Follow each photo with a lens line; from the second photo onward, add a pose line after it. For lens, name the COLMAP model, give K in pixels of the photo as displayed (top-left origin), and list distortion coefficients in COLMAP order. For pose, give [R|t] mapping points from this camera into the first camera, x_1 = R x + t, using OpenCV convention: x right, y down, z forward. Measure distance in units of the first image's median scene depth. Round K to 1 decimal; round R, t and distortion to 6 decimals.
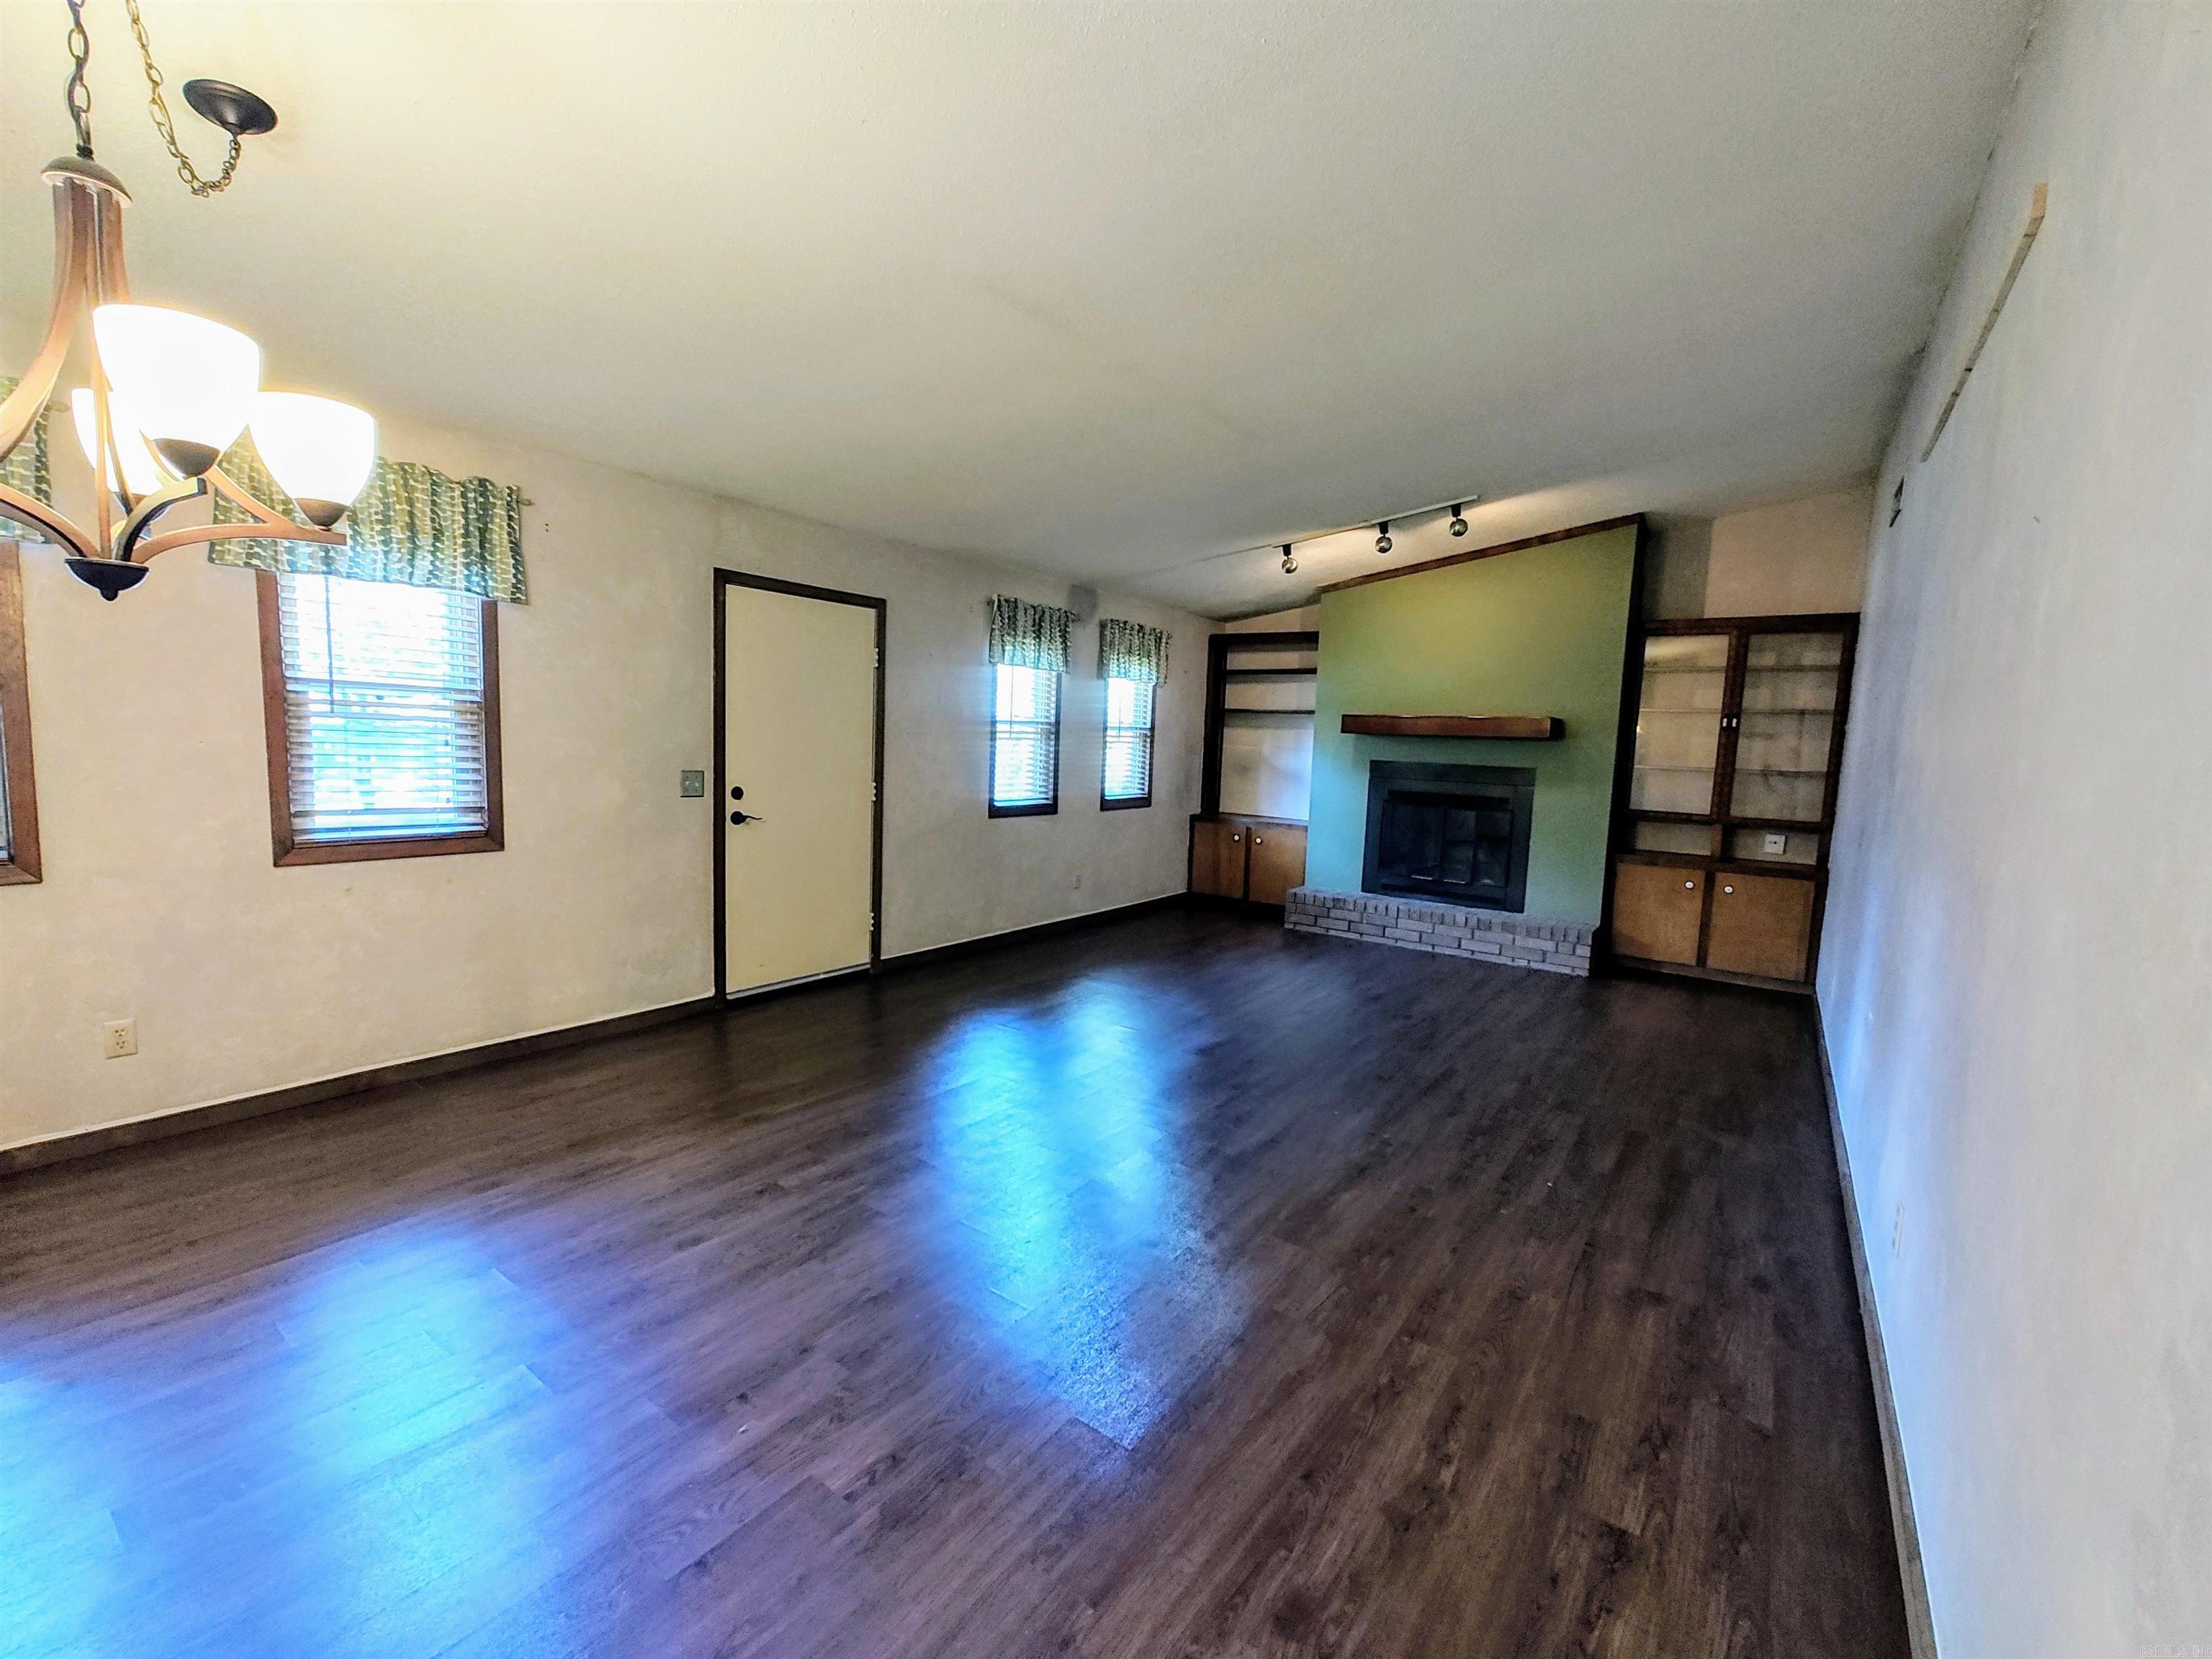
lens RADIAL K [[914.7, 0, 1097.3], [0, 914.7, 837.0], [0, 0, 1]] dist [0.003389, 0.000413]
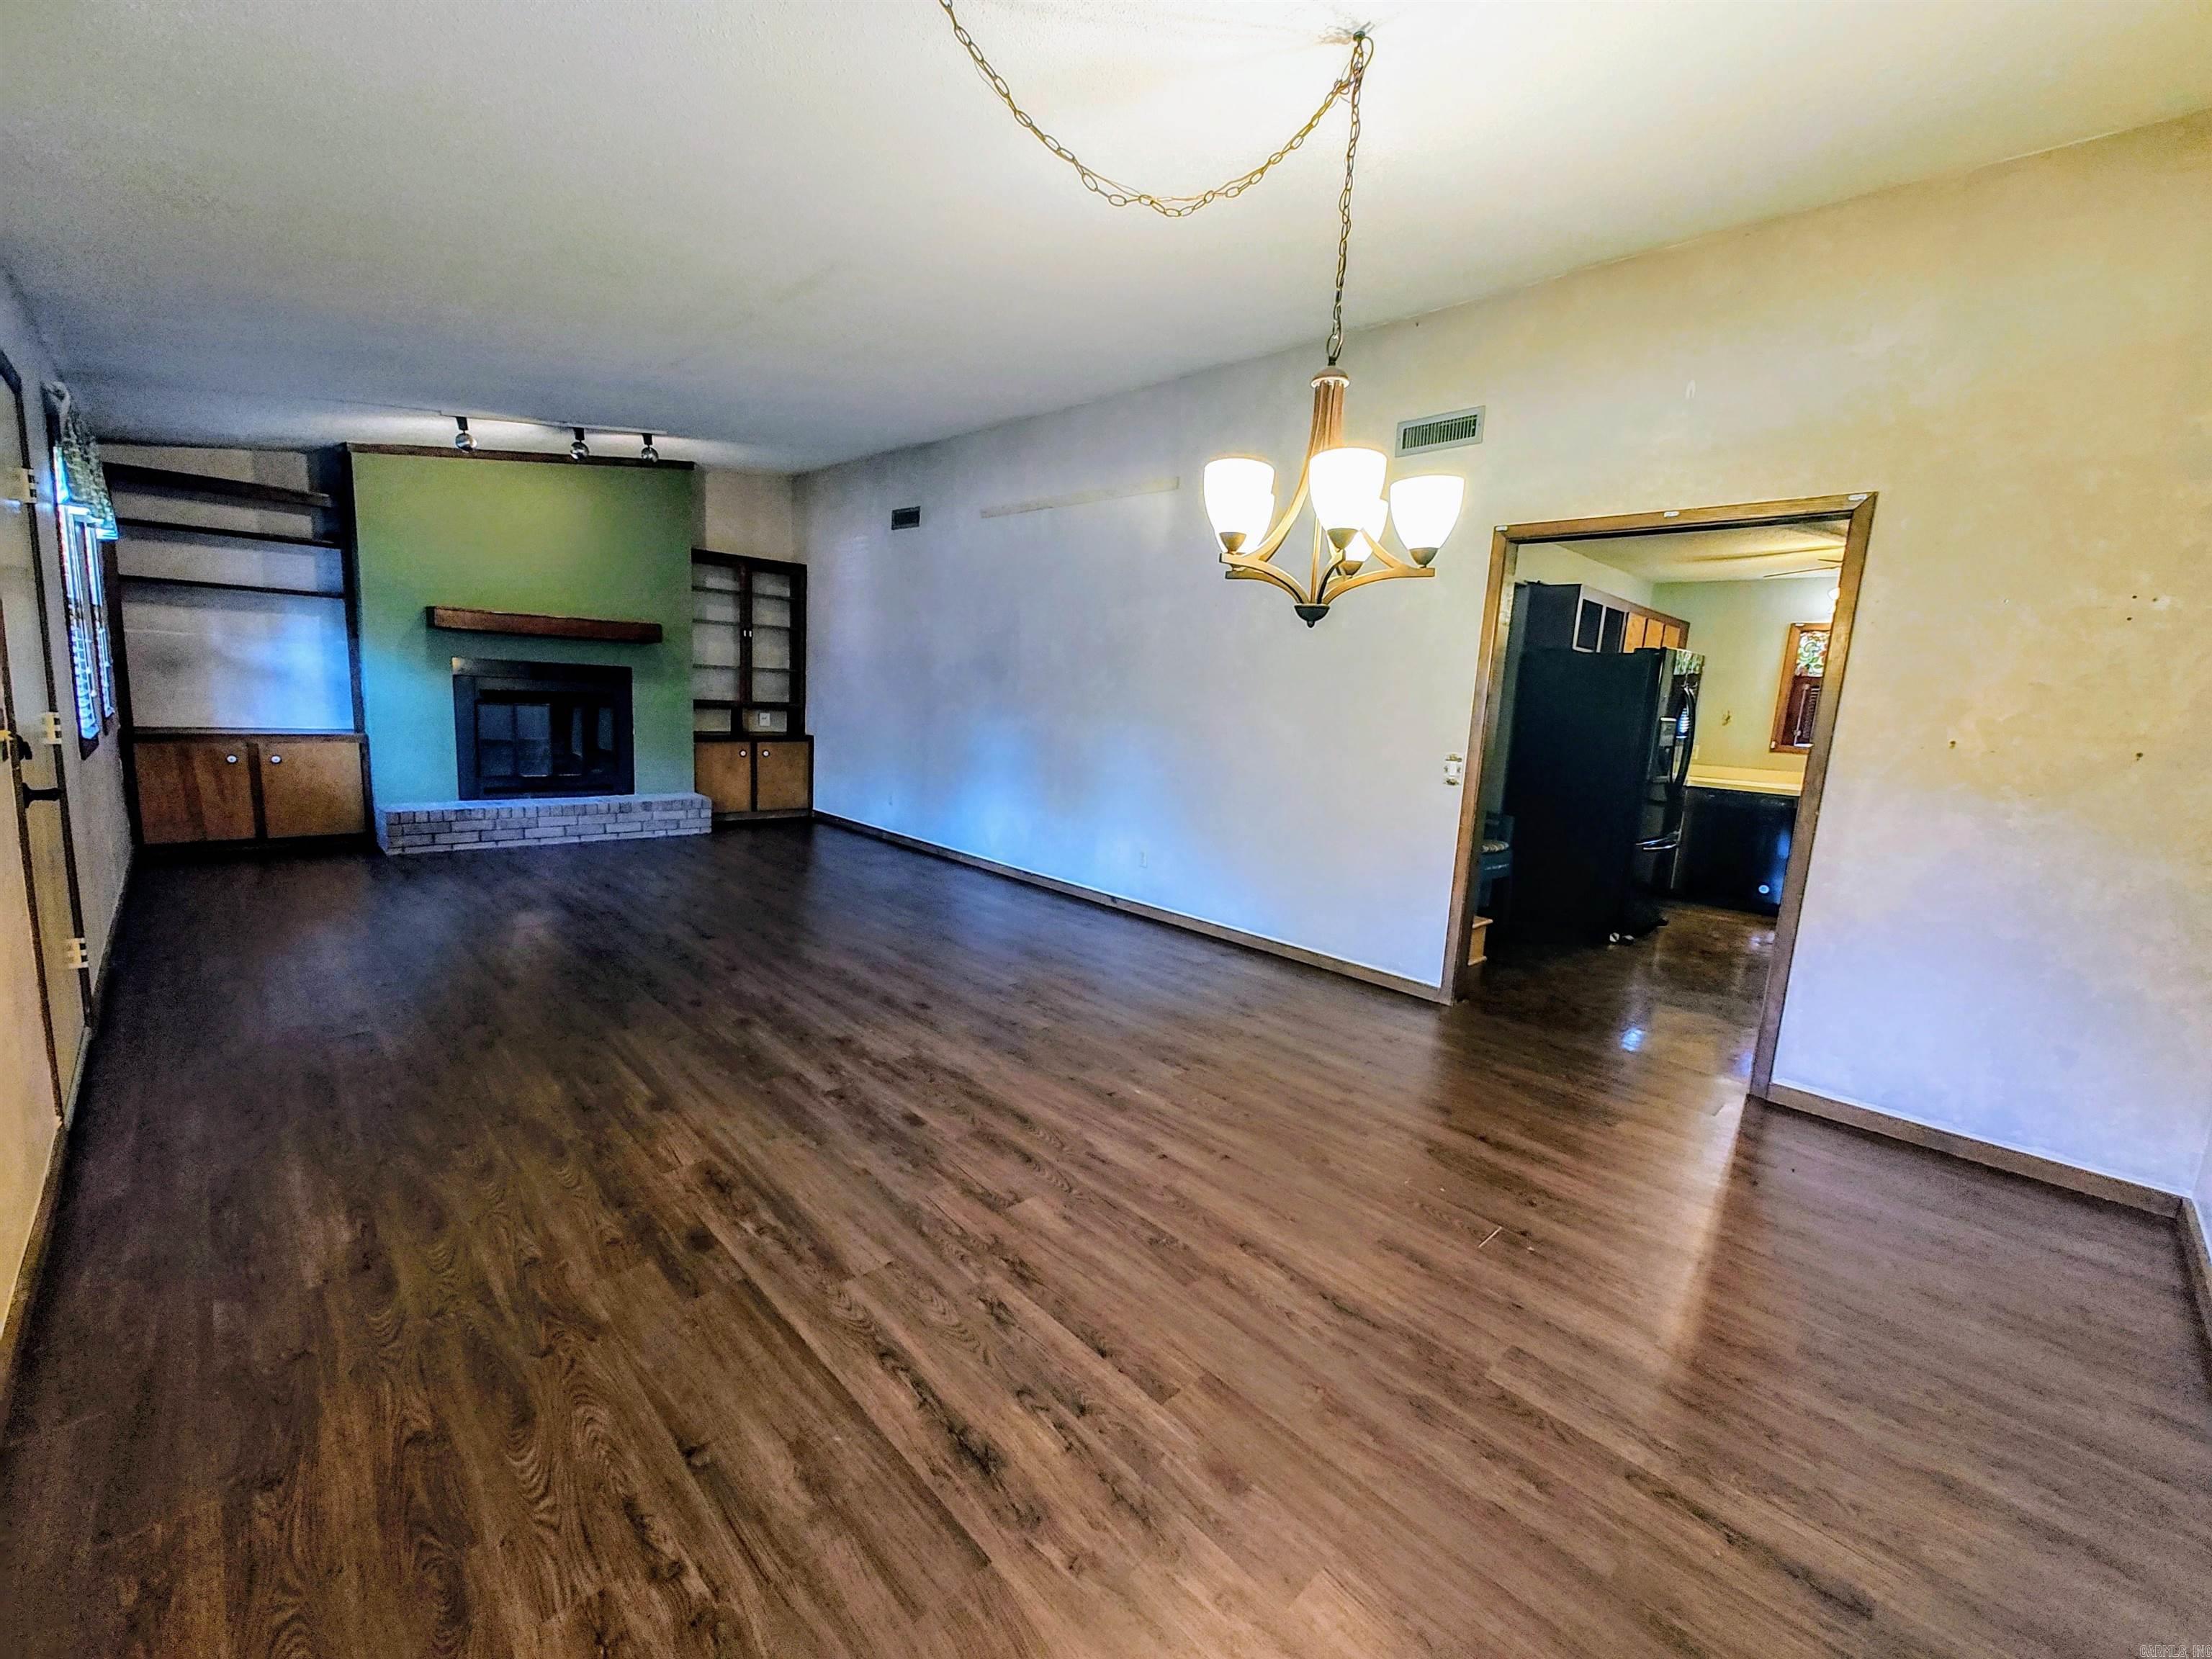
lens RADIAL K [[903.9, 0, 1098.2], [0, 903.9, 830.9], [0, 0, 1]] dist [0.010318, -0.006988]
pose [[0.175605, -0.182687, 0.967362, -0.585241], [0.056900, 0.982872, 0.175287, -0.040661], [-0.982815, 0.024262, 0.182992, 0.227546]]
